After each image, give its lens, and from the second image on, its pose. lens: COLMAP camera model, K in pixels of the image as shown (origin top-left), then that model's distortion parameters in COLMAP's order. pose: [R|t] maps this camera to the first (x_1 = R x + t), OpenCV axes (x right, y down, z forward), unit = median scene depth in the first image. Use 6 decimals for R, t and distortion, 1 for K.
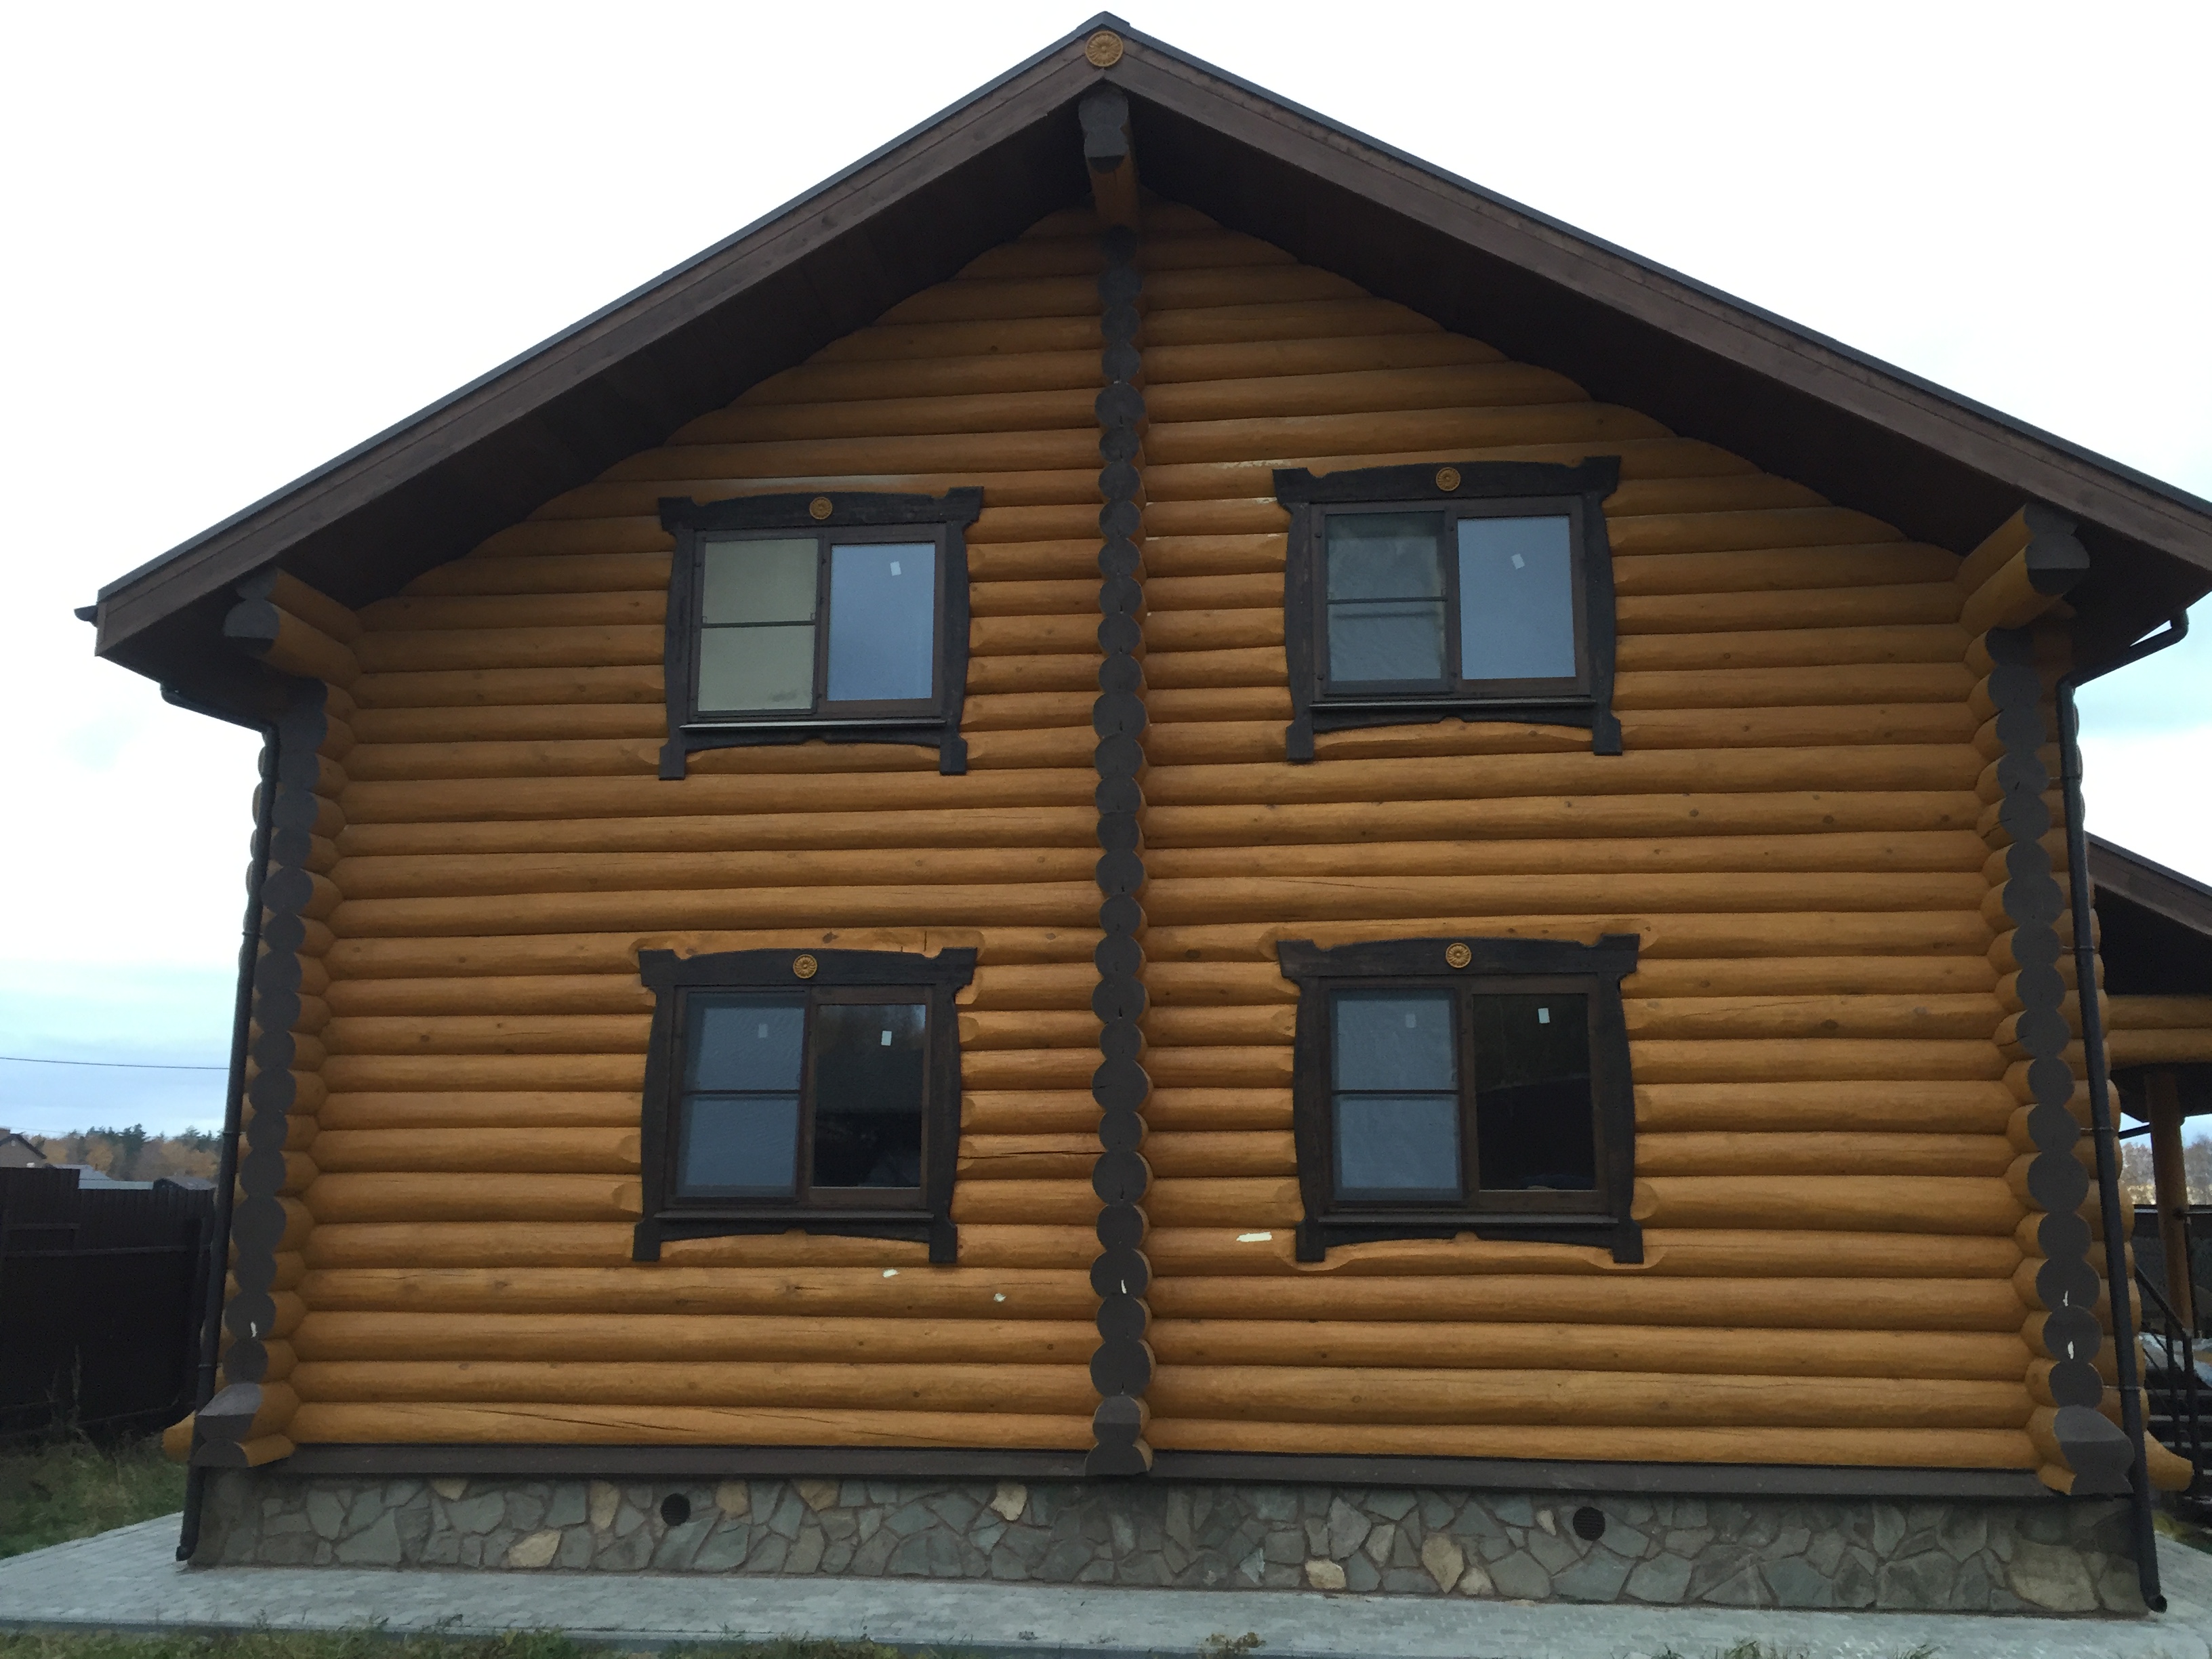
lens RADIAL K [[1848.4, 0, 1138.7], [0, 1848.4, 877.8], [0, 0, 1]] dist [0.065142, -0.028769]
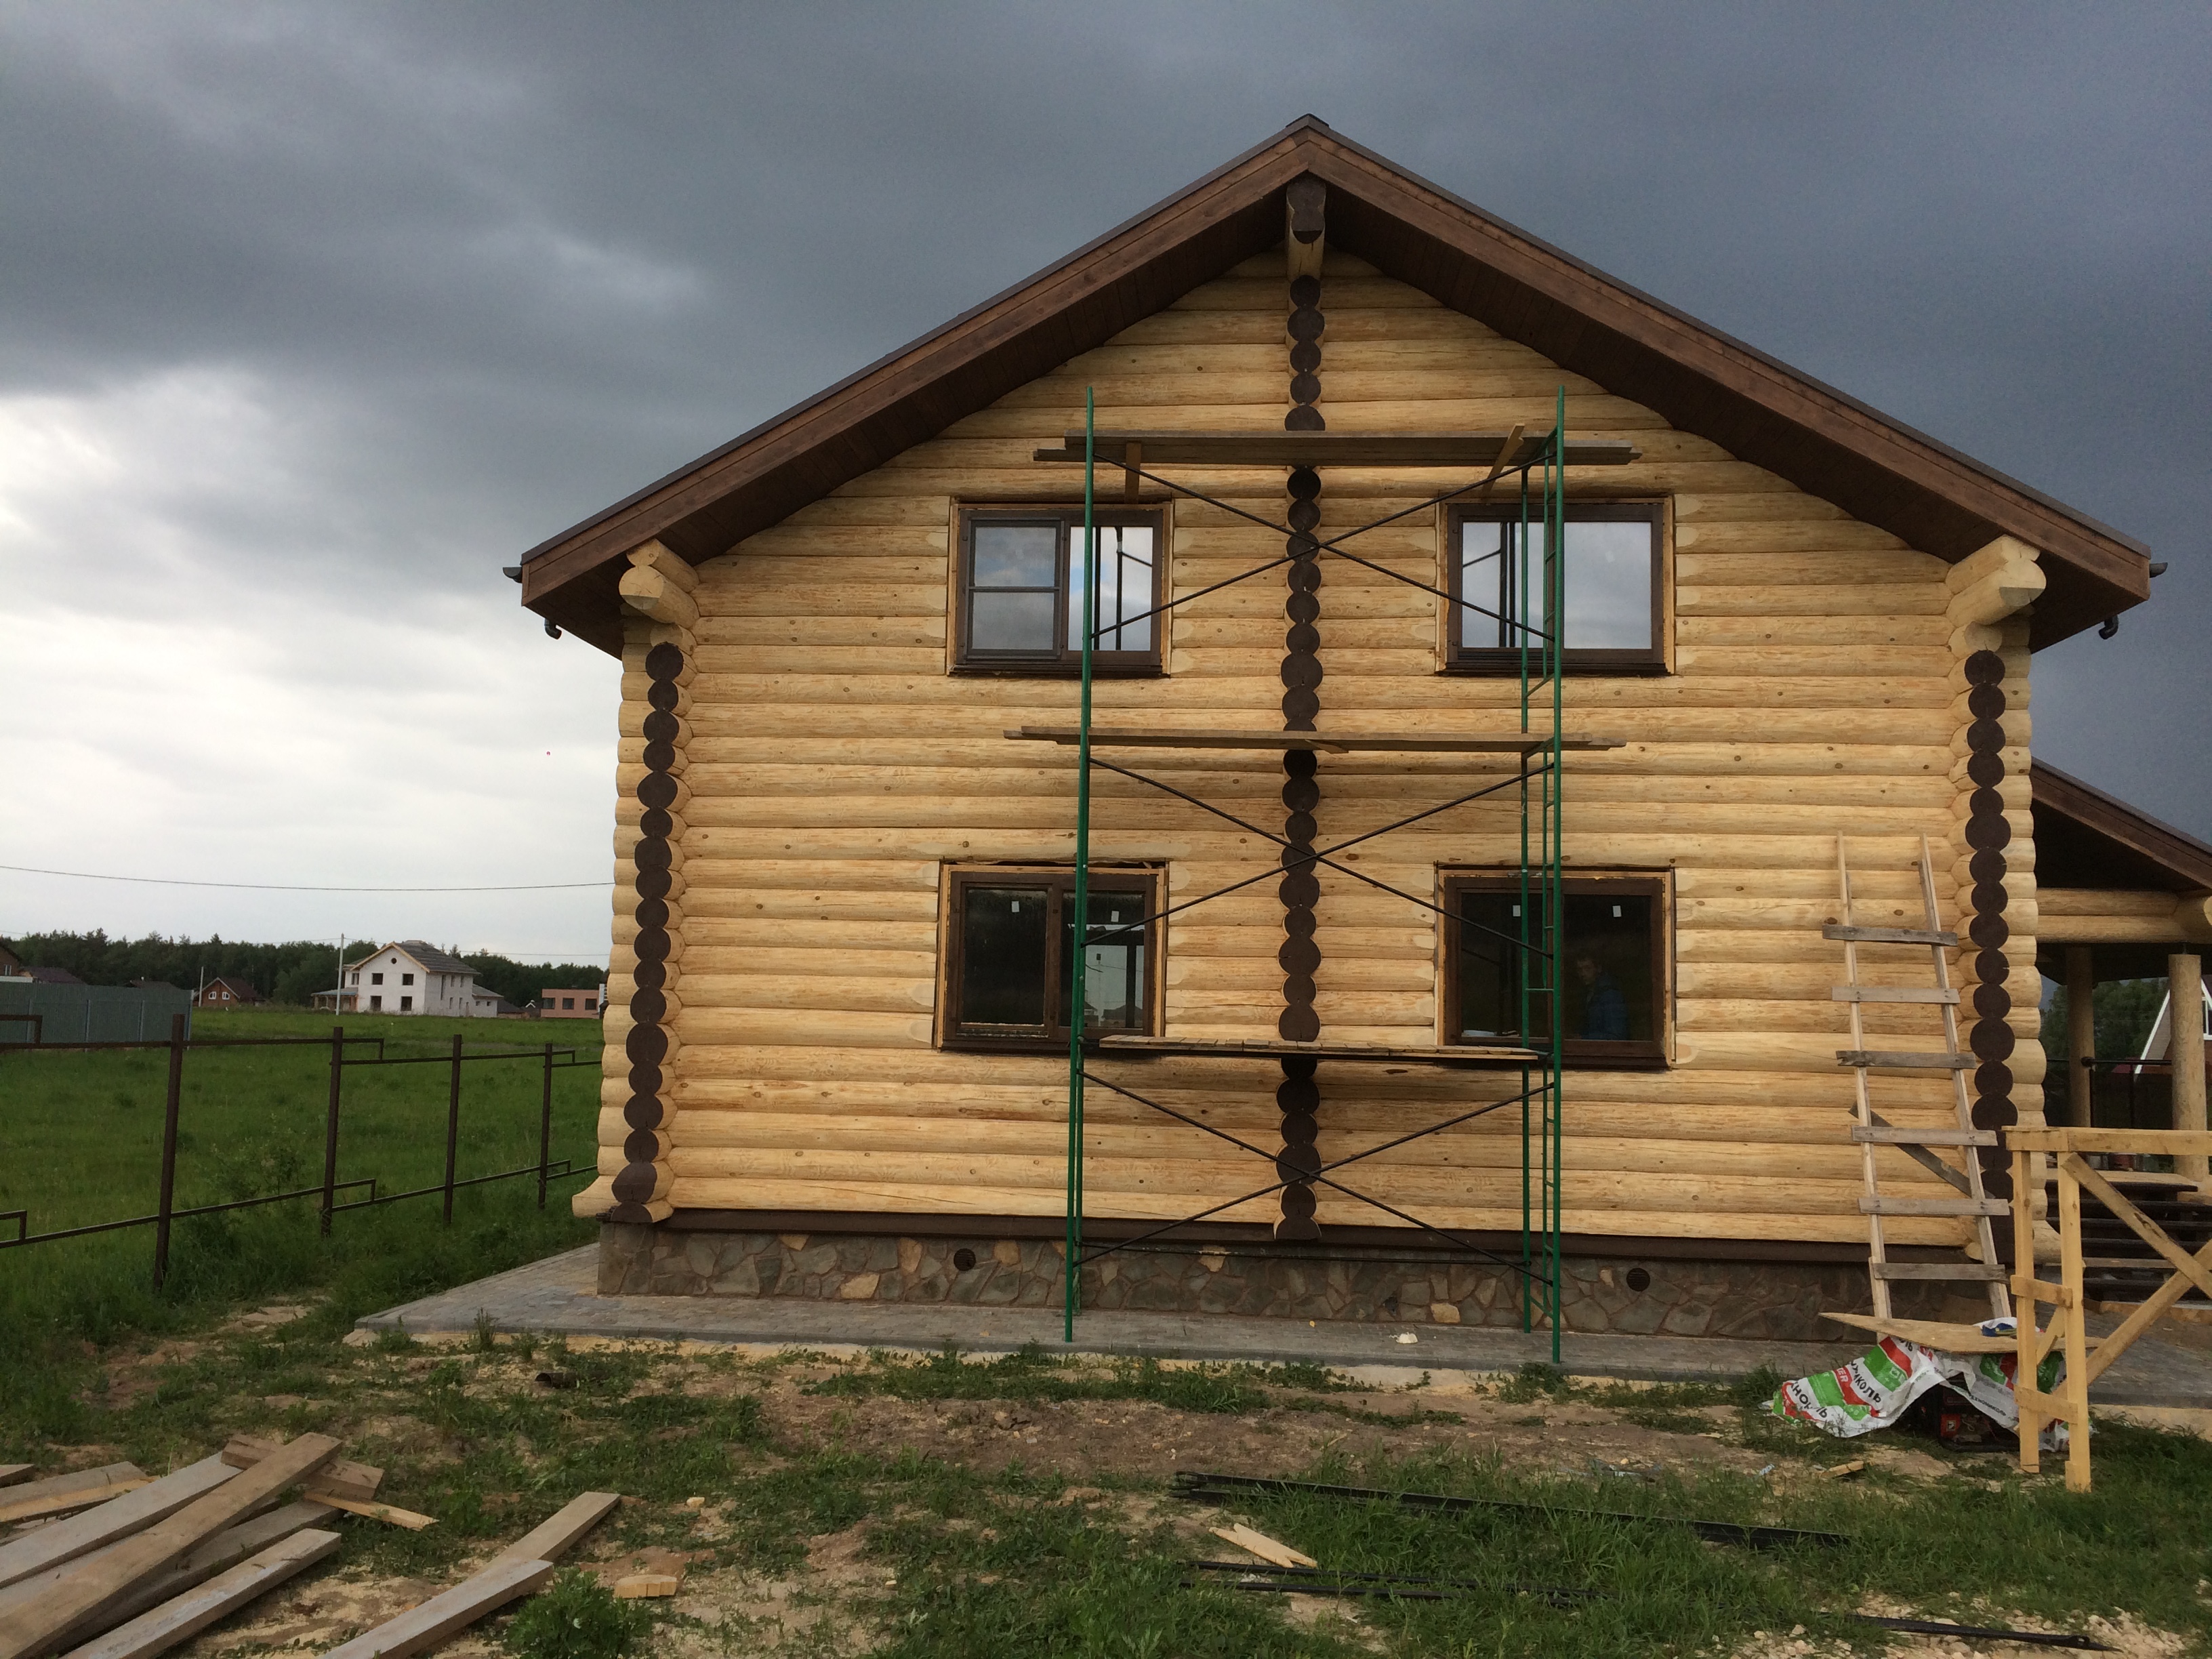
lens RADIAL K [[1859.2, 0, 1154.8], [0, 1859.2, 857.4], [0, 0, 1]] dist [0.066739, 0.009517]
pose [[0.999198, 0.022133, 0.033372, -0.160333], [-0.024827, 0.996274, 0.082598, -0.065578], [-0.031419, -0.083361, 0.996024, -0.321102]]
